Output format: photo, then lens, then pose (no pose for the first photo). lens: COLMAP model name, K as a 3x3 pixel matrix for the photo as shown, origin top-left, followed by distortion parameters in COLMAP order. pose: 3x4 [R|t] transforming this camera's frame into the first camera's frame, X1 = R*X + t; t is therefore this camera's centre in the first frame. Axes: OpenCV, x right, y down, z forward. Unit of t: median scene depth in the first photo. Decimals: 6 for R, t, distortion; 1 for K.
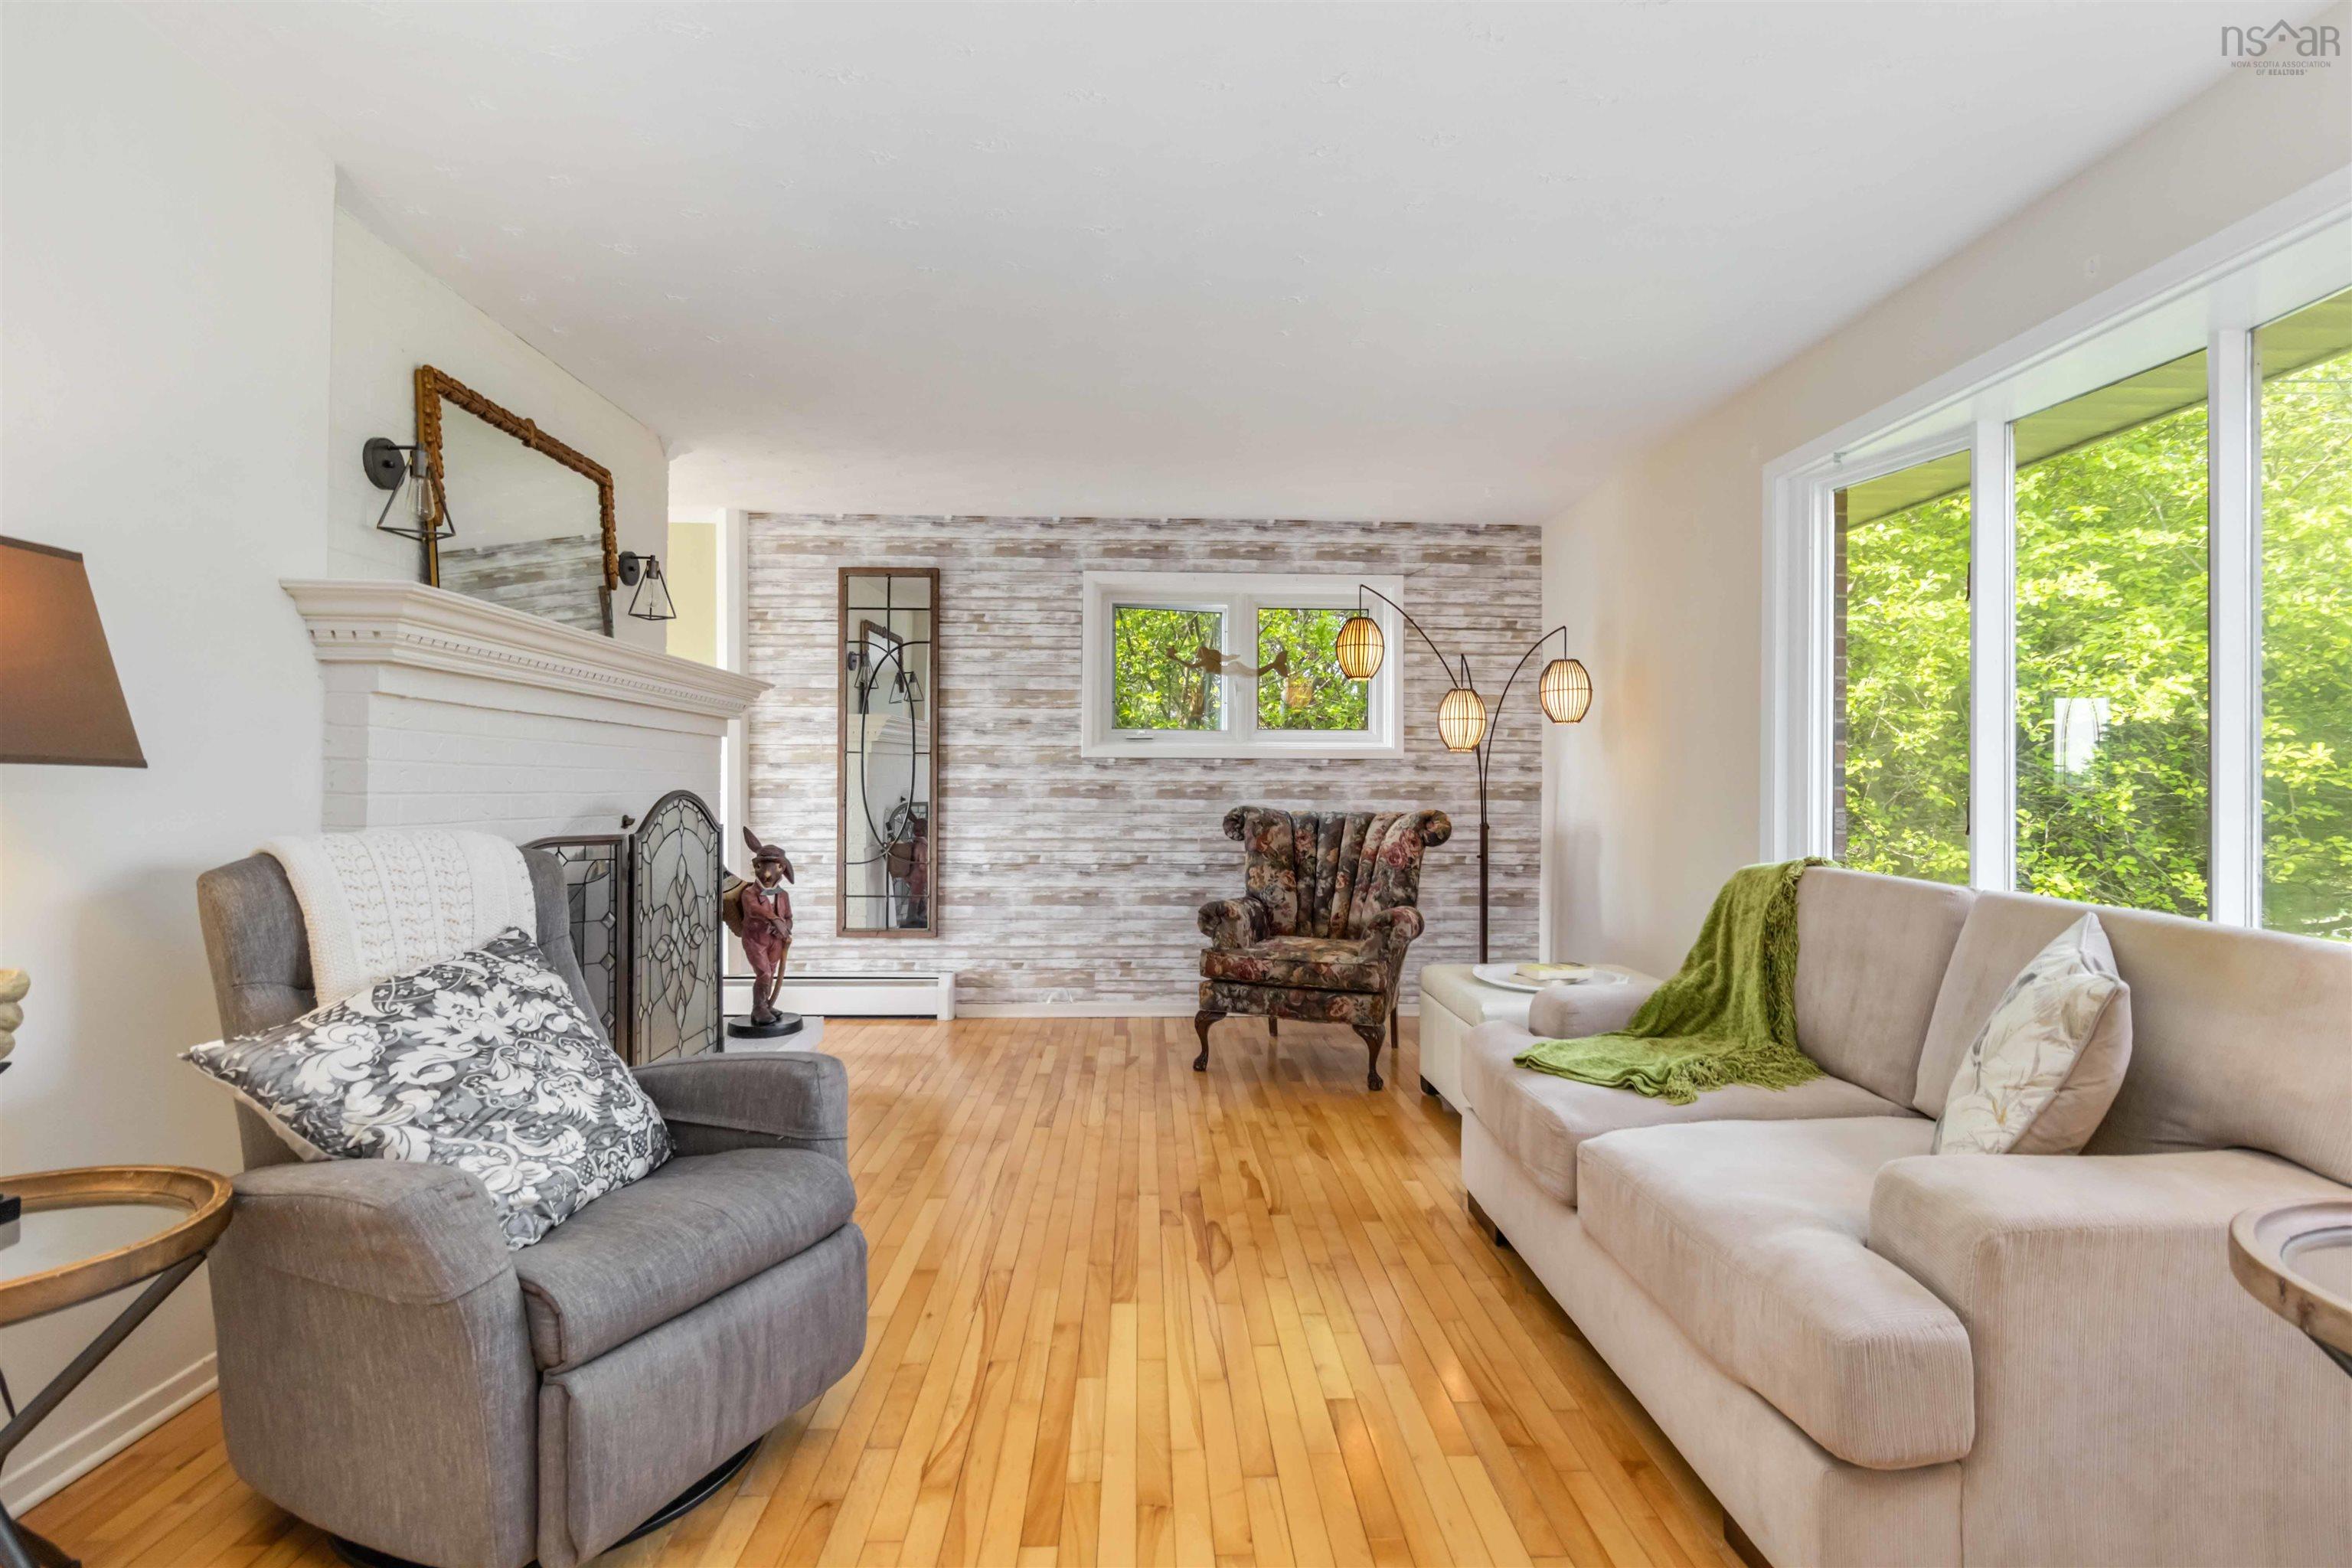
lens RADIAL K [[1105.7, 0, 1172.1], [0, 1105.7, 781.2], [0, 0, 1]] dist [-0.003058, 0.001399]
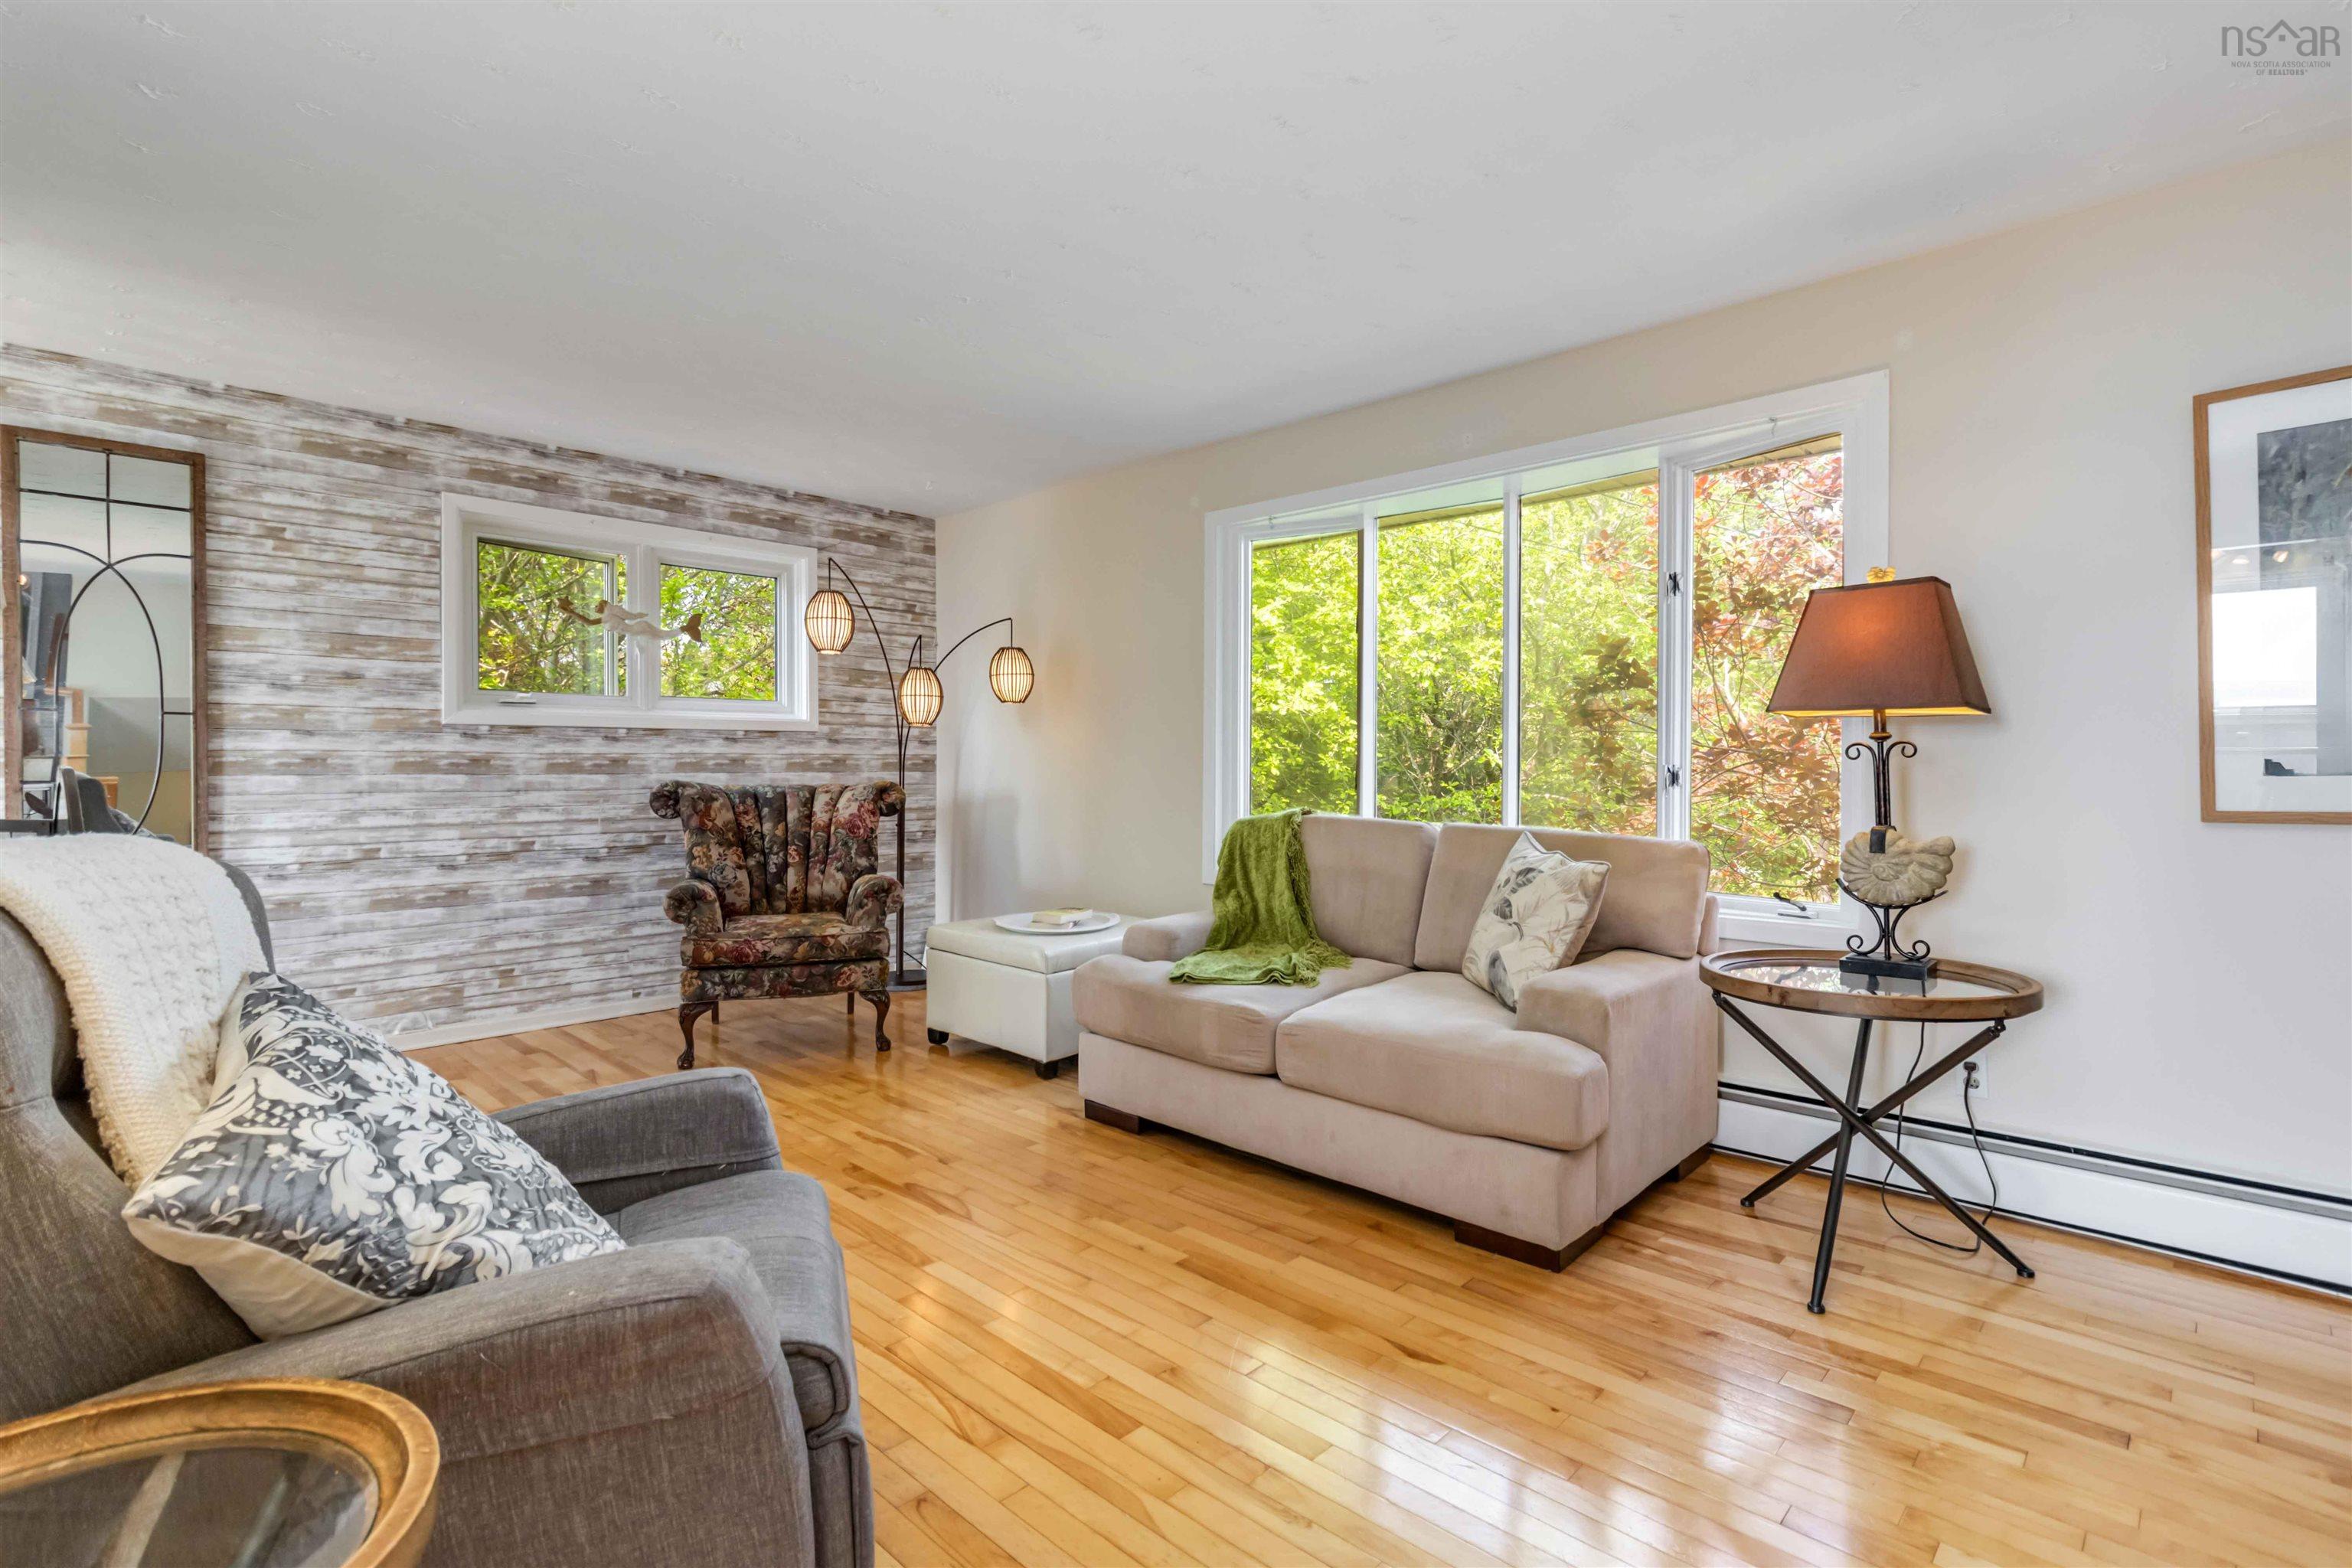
lens RADIAL K [[1105.7, 0, 1174.3], [0, 1105.7, 775.6], [0, 0, 1]] dist [-0.003058, 0.001399]
pose [[0.718443, -0.012984, 0.695464, -0.258939], [-0.001460, 0.999795, 0.020173, -0.000853], [-0.695584, -0.015508, 0.718278, 0.049868]]
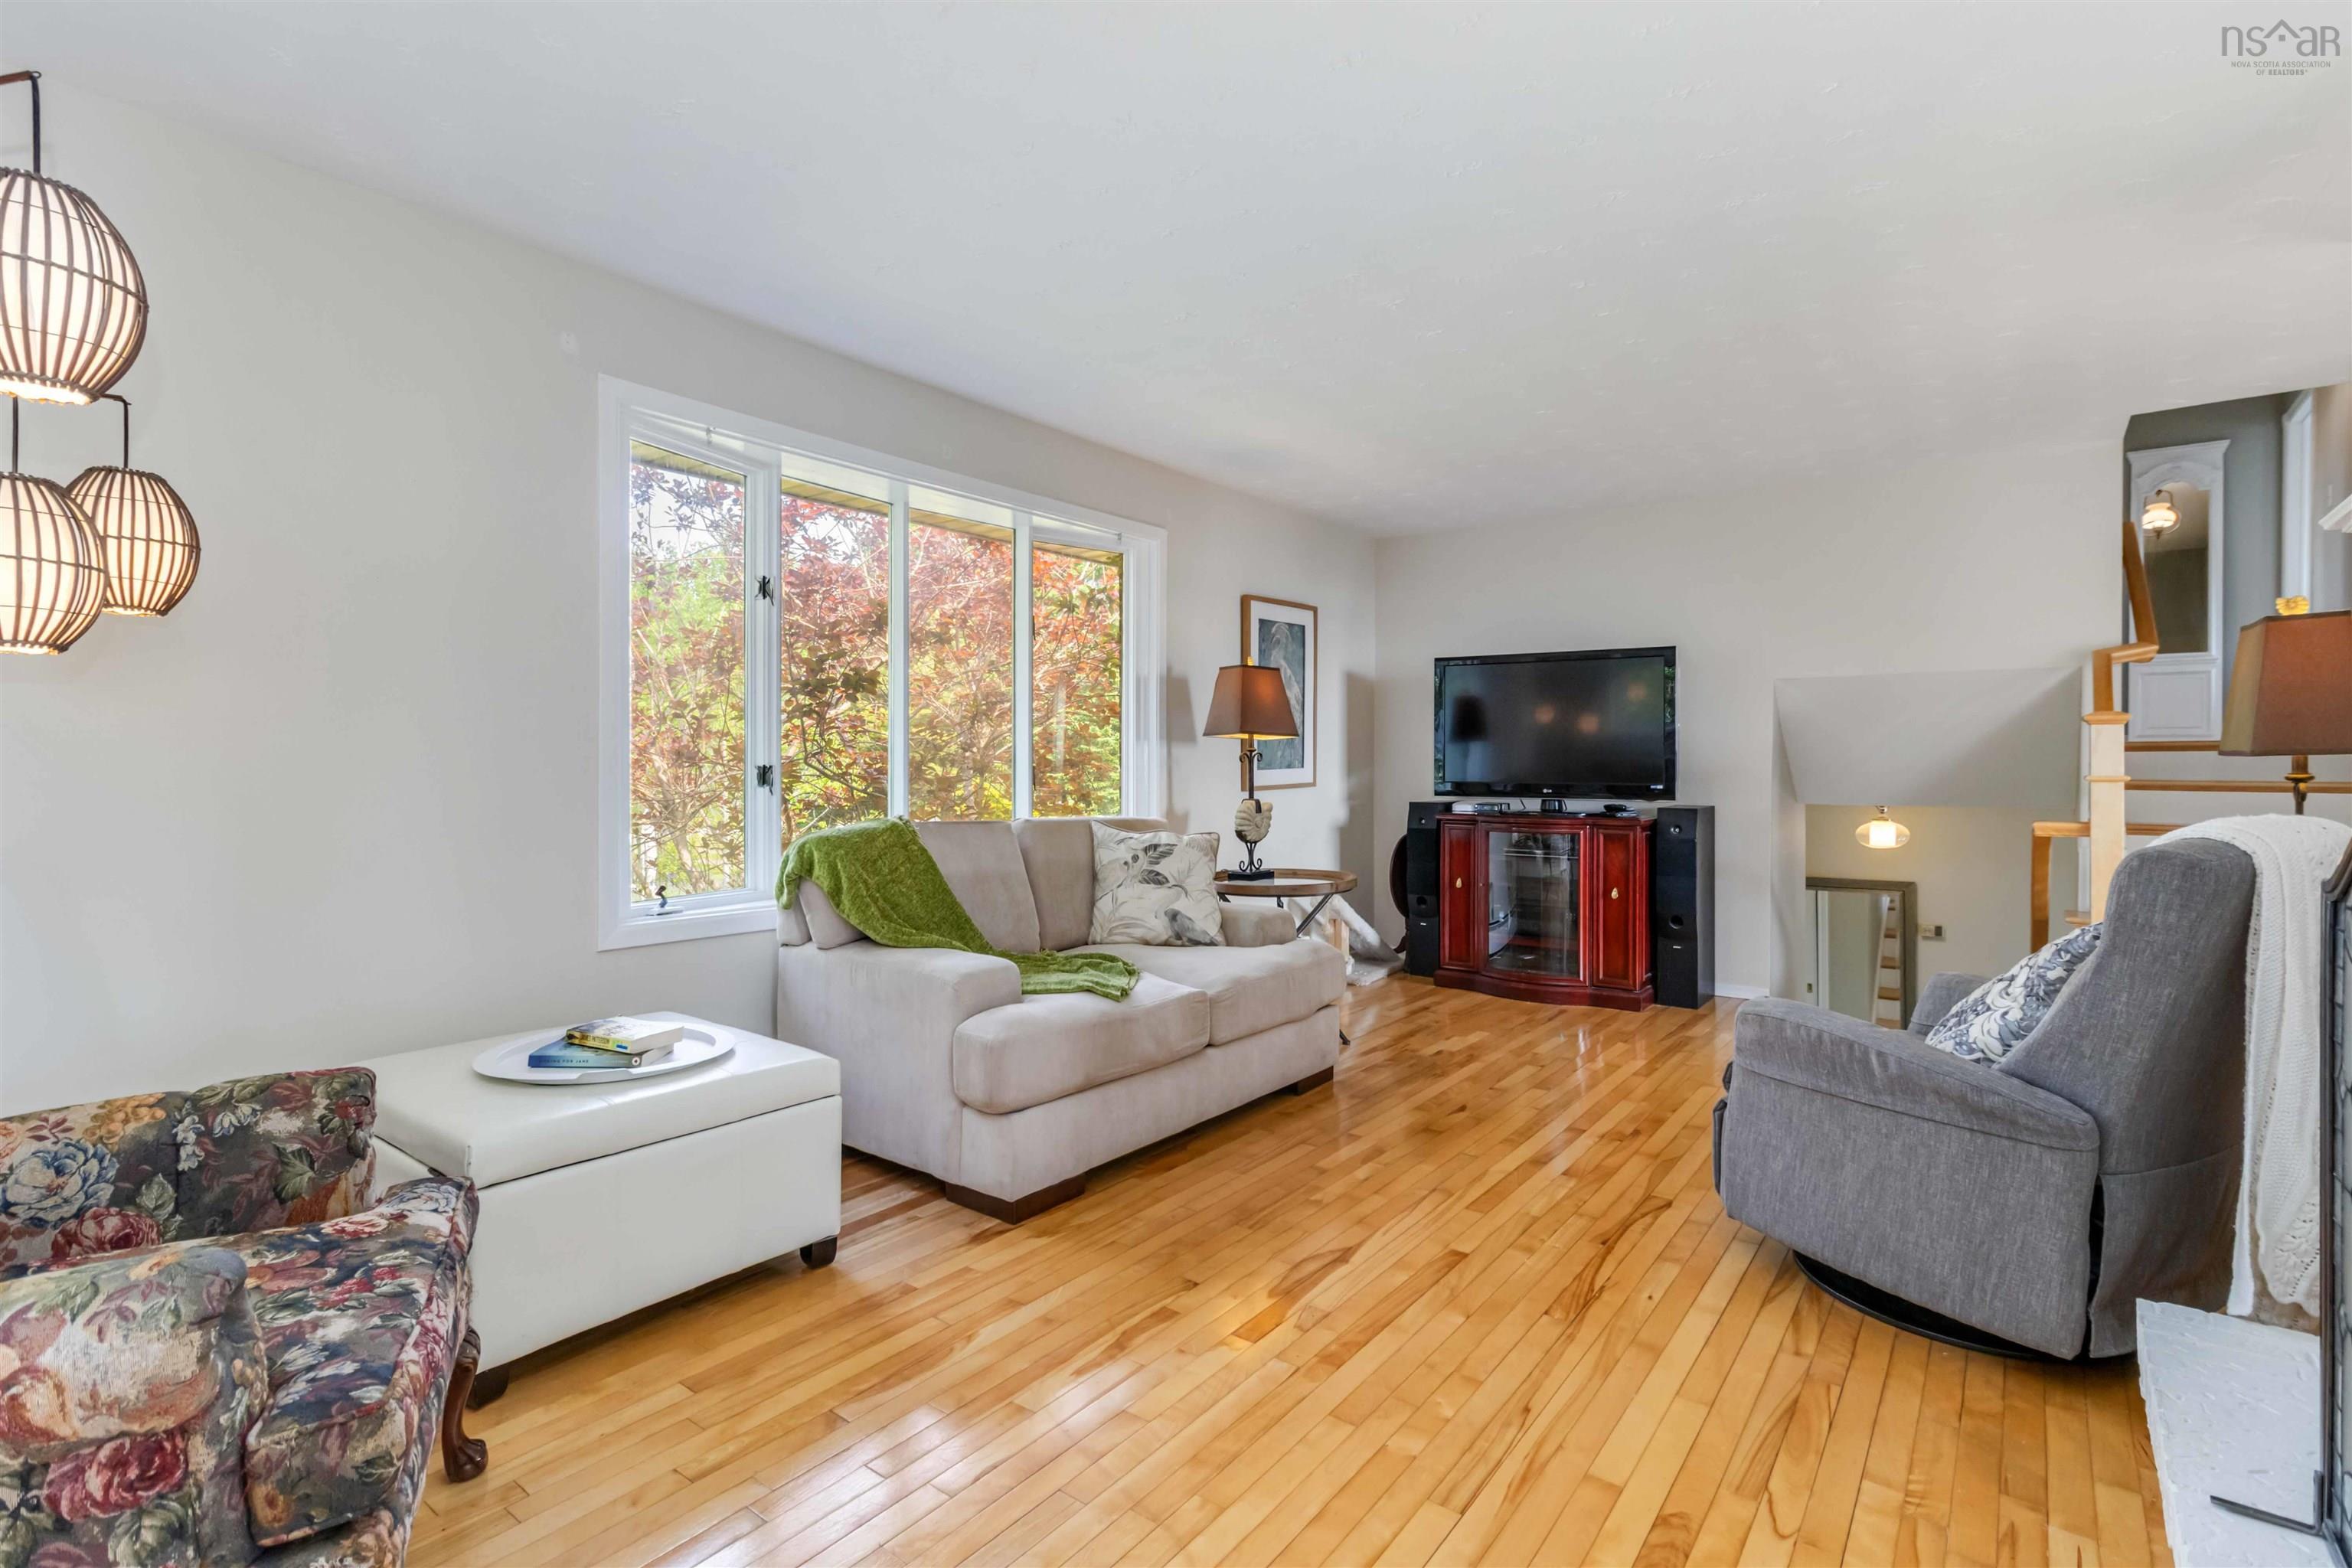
lens RADIAL K [[1105.7, 0, 1185.7], [0, 1105.7, 764.1], [0, 0, 1]] dist [-0.003058, 0.001399]
pose [[-0.774614, -0.013336, 0.632294, -0.224396], [-0.014772, 0.999886, 0.002992, 0.000466], [-0.632262, -0.007023, -0.774723, 0.879431]]
